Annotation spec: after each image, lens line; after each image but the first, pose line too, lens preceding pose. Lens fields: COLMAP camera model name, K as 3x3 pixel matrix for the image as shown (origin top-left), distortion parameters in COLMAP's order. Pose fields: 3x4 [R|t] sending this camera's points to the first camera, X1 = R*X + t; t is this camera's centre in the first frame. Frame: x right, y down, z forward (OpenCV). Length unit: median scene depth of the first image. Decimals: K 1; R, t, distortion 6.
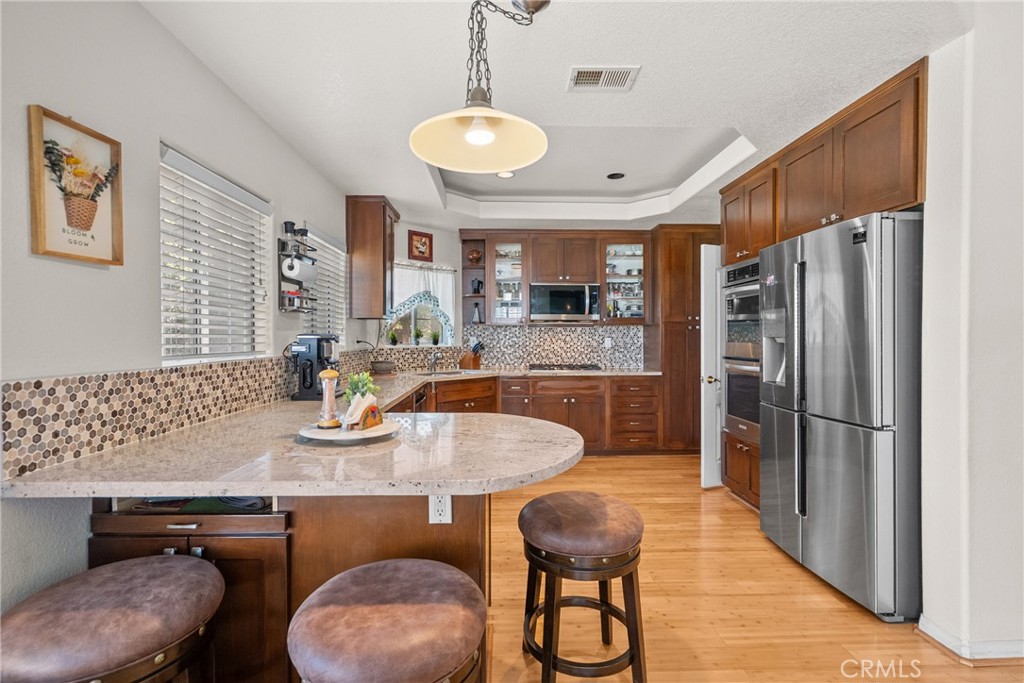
lens RADIAL K [[466.4, 0, 512.0], [0, 466.4, 341.5], [0, 0, 1]] dist [0.002200, -0.000245]
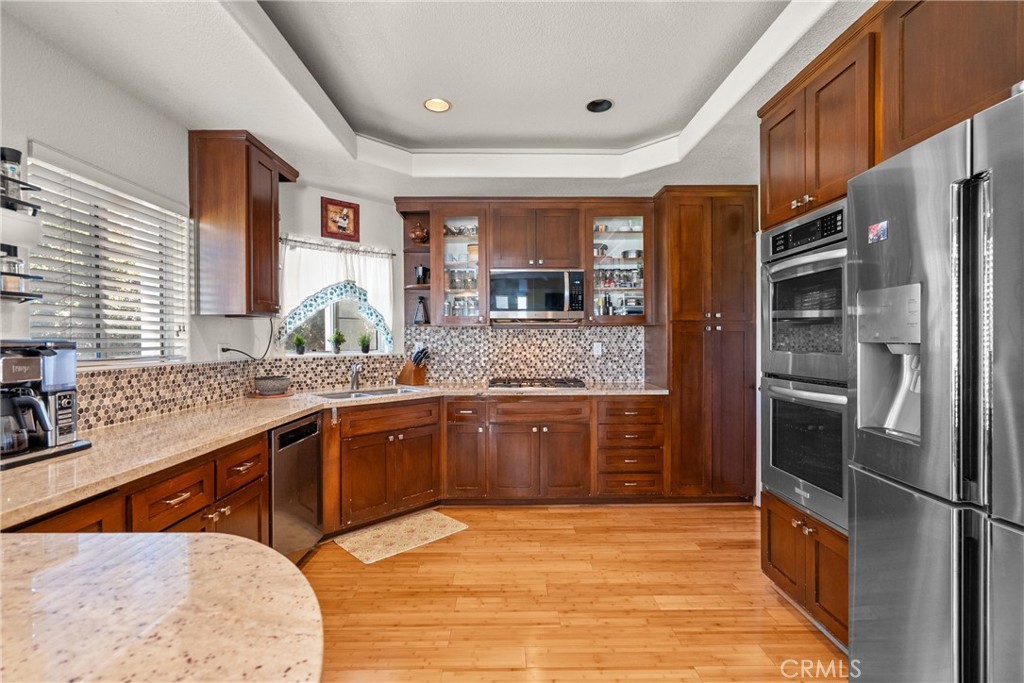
lens RADIAL K [[469.5, 0, 508.3], [0, 469.5, 346.0], [0, 0, 1]] dist [-0.002262, 0.000418]
pose [[0.999686, -0.002012, -0.024978, 0.089237], [0.002042, 0.999997, 0.001171, -0.004256], [0.024976, -0.001222, 0.999687, 0.261718]]
